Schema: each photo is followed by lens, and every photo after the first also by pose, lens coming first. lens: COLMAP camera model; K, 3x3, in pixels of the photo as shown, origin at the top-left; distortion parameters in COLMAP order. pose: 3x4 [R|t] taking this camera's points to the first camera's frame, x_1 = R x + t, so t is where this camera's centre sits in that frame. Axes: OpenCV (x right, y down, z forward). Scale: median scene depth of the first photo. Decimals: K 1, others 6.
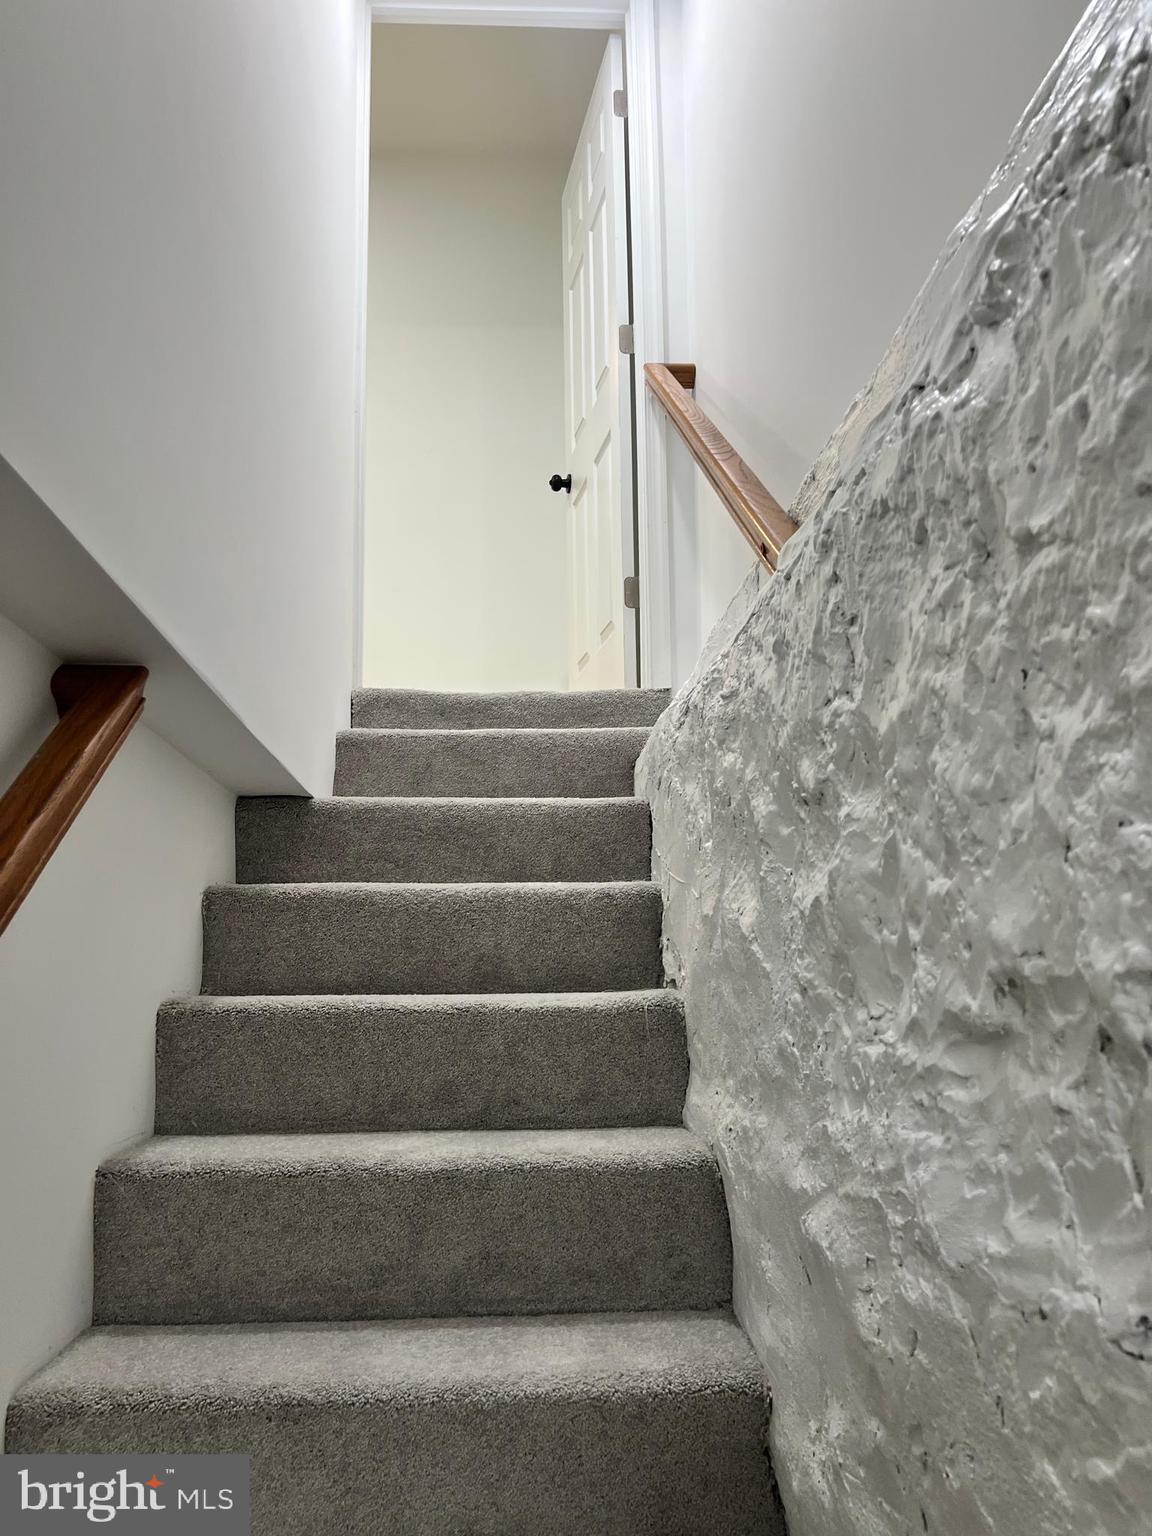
lens RADIAL K [[1165.6, 0, 577.2], [0, 1165.6, 769.9], [0, 0, 1]] dist [0.061365, -0.069249]
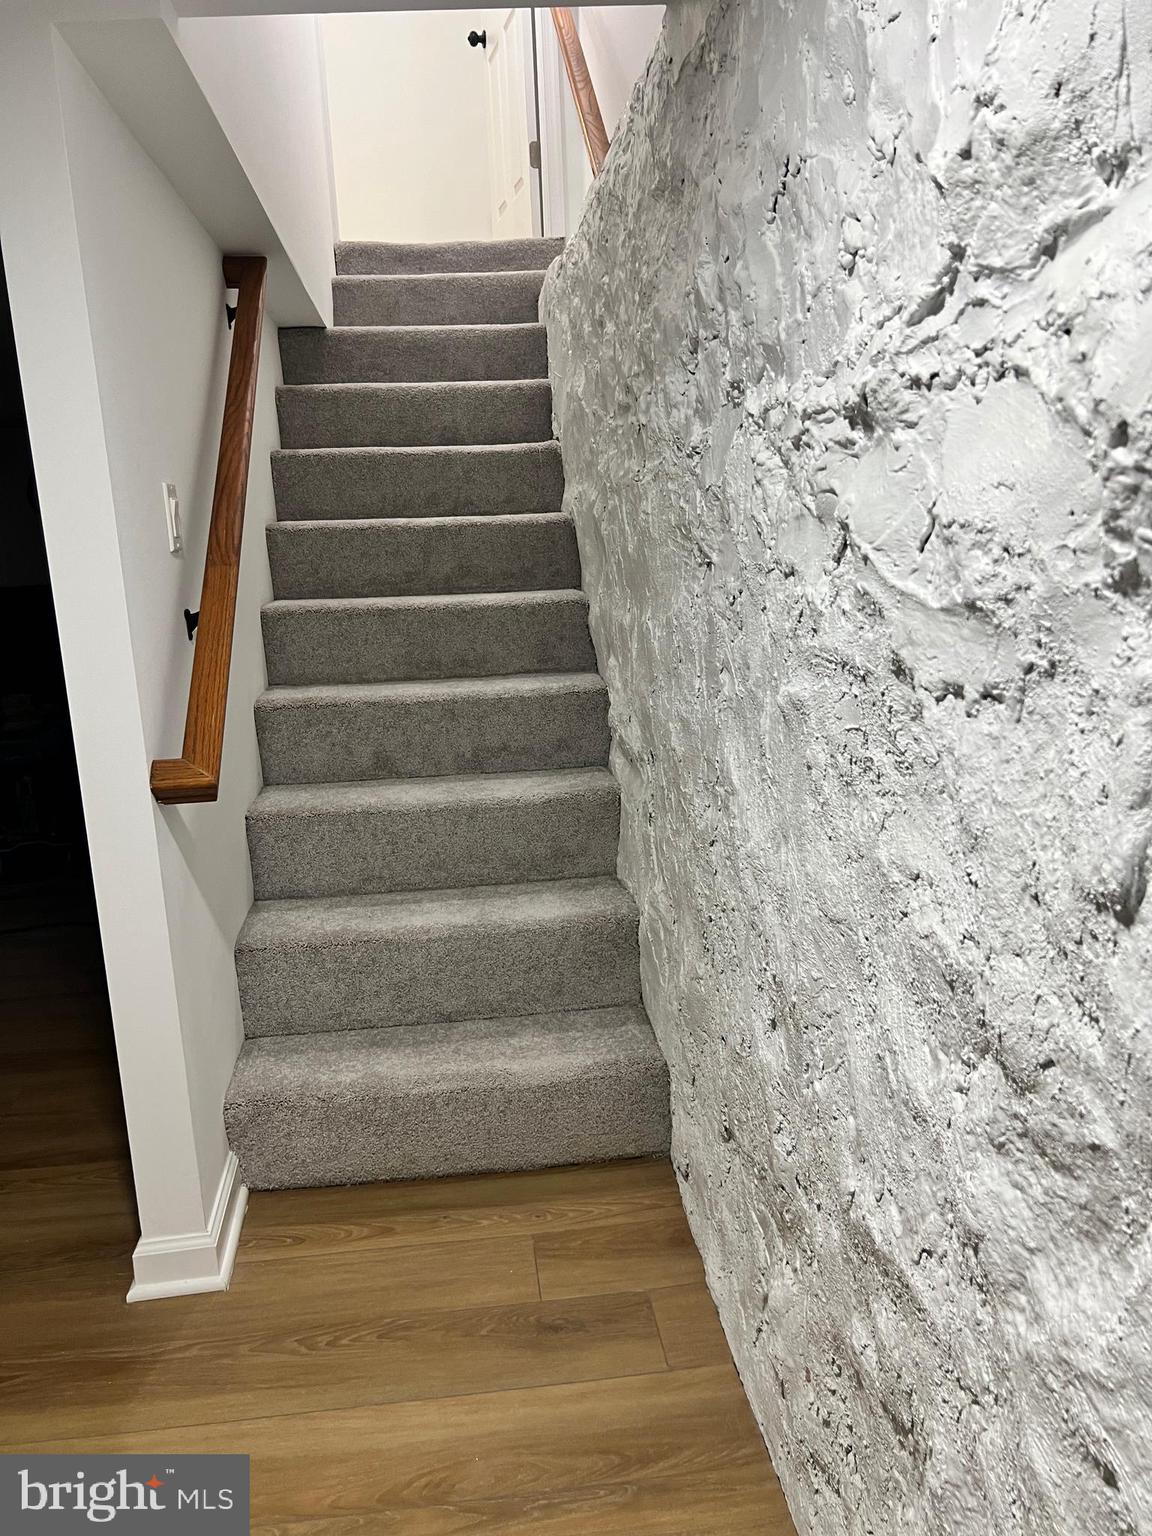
lens RADIAL K [[1165.6, 0, 581.8], [0, 1165.6, 770.2], [0, 0, 1]] dist [0.061365, -0.069249]
pose [[0.998374, -0.038782, 0.041788, 0.024023], [0.019954, 0.924318, 0.381100, -0.022654], [-0.053405, -0.379647, 0.923589, -0.727165]]
